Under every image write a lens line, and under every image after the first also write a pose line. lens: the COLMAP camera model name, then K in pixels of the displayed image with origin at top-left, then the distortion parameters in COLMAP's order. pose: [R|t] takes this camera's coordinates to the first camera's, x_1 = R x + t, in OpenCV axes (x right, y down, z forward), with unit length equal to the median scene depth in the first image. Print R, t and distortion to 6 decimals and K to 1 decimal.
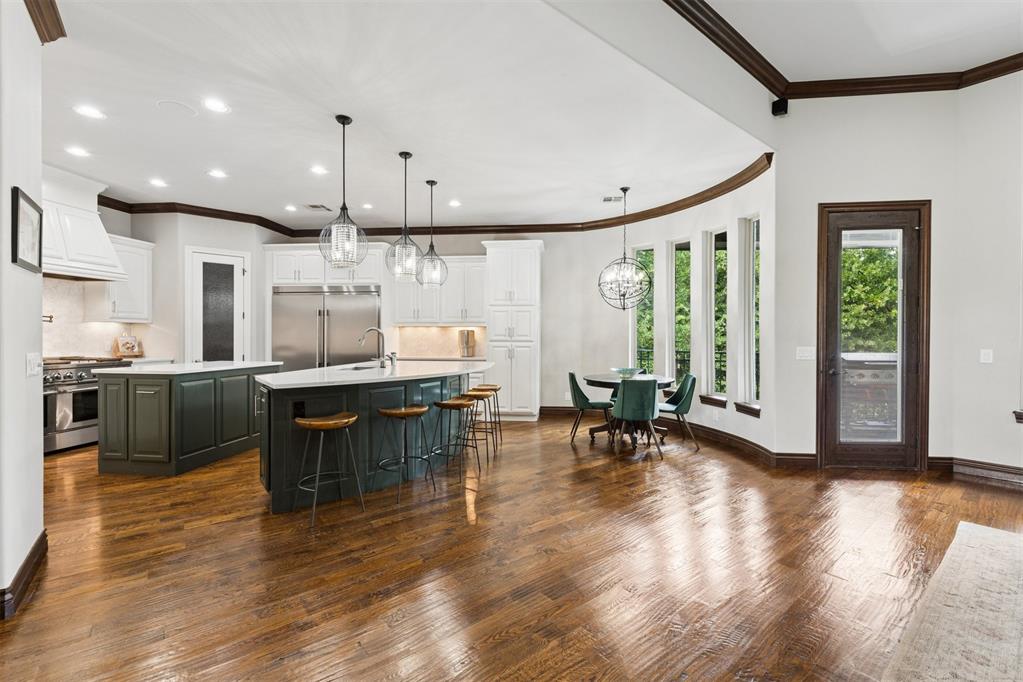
lens RADIAL K [[432.3, 0, 511.5], [0, 432.3, 341.0], [0, 0, 1]] dist [0.020749, 0.000042]
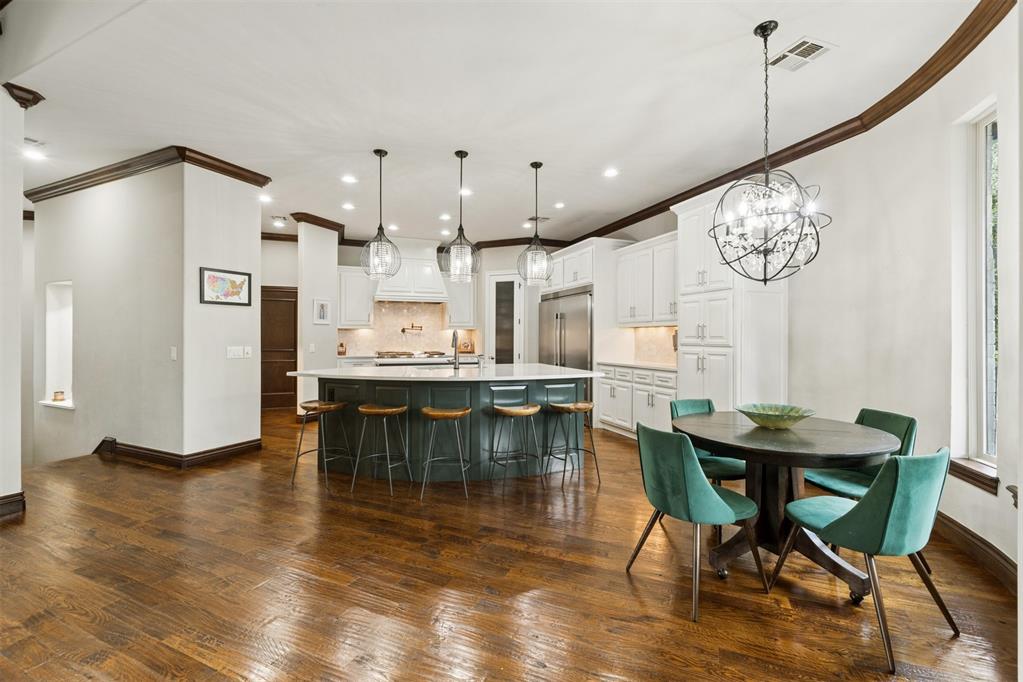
lens RADIAL K [[432.3, 0, 511.5], [0, 432.3, 341.0], [0, 0, 1]] dist [0.020749, 0.000042]
pose [[0.482867, 0.002773, -0.875689, 0.515099], [-0.009816, 0.999949, -0.002246, -0.002246], [0.875639, 0.009680, 0.482870, 0.477954]]
